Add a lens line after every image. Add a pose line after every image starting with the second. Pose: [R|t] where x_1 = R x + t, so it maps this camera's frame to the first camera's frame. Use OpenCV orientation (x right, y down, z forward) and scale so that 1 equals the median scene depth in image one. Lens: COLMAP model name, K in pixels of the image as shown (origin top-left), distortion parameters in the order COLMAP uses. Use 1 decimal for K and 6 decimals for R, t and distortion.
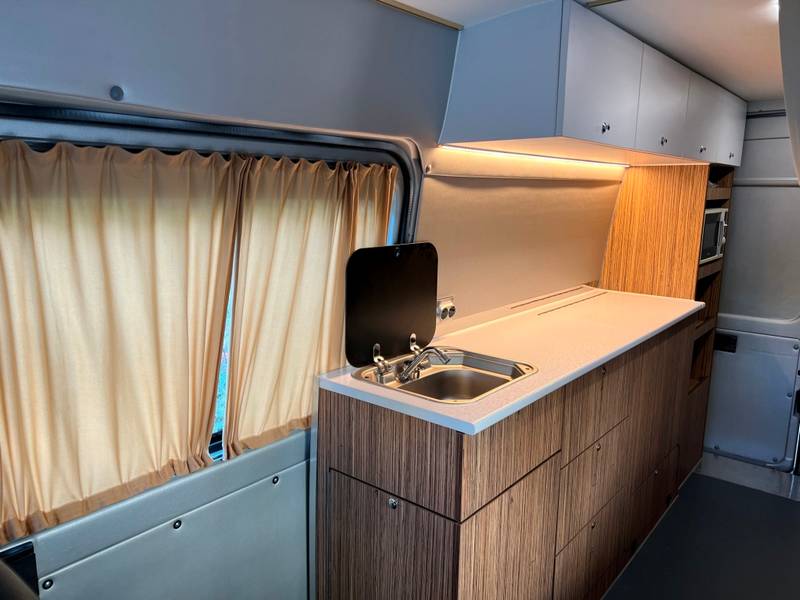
lens RADIAL K [[602.6, 0, 396.5], [0, 602.6, 298.7], [0, 0, 1]] dist [0.051517, -0.067800]
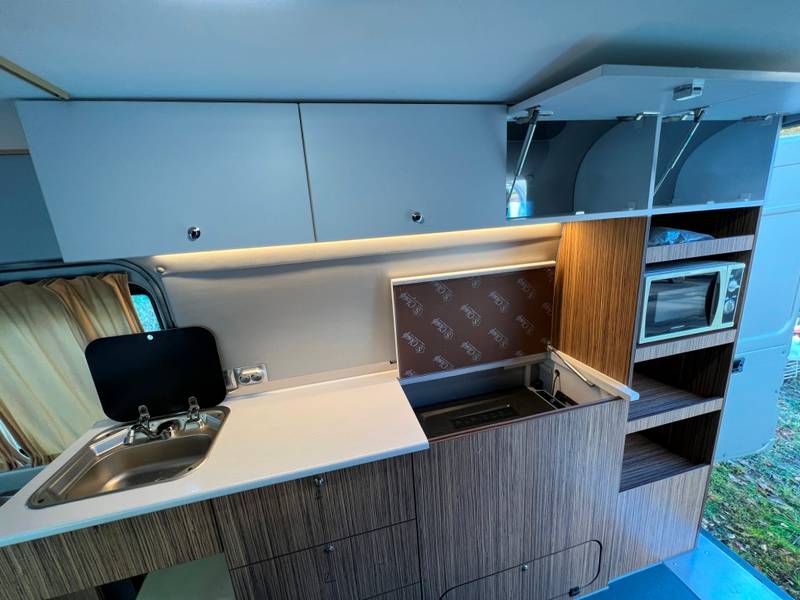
lens RADIAL K [[319.3, 0, 397.0], [0, 319.3, 298.5], [0, 0, 1]] dist [-0.000510, -0.000084]
pose [[0.797253, 0.075897, -0.598856, 0.780347], [-0.027973, 0.995644, 0.088944, -0.225949], [0.602997, -0.054159, 0.795903, 0.772564]]
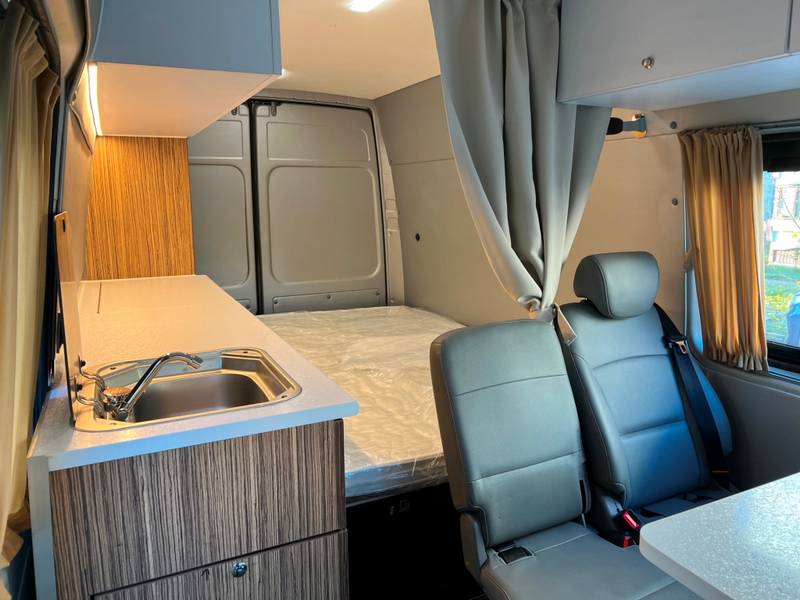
lens RADIAL K [[606.0, 0, 406.8], [0, 606.0, 297.6], [0, 0, 1]] dist [0.018835, -0.002874]
pose [[0.415023, -0.172225, 0.893362, -0.423173], [0.176677, 0.978484, 0.106557, -0.009228], [-0.892492, 0.113613, 0.436521, 0.407559]]
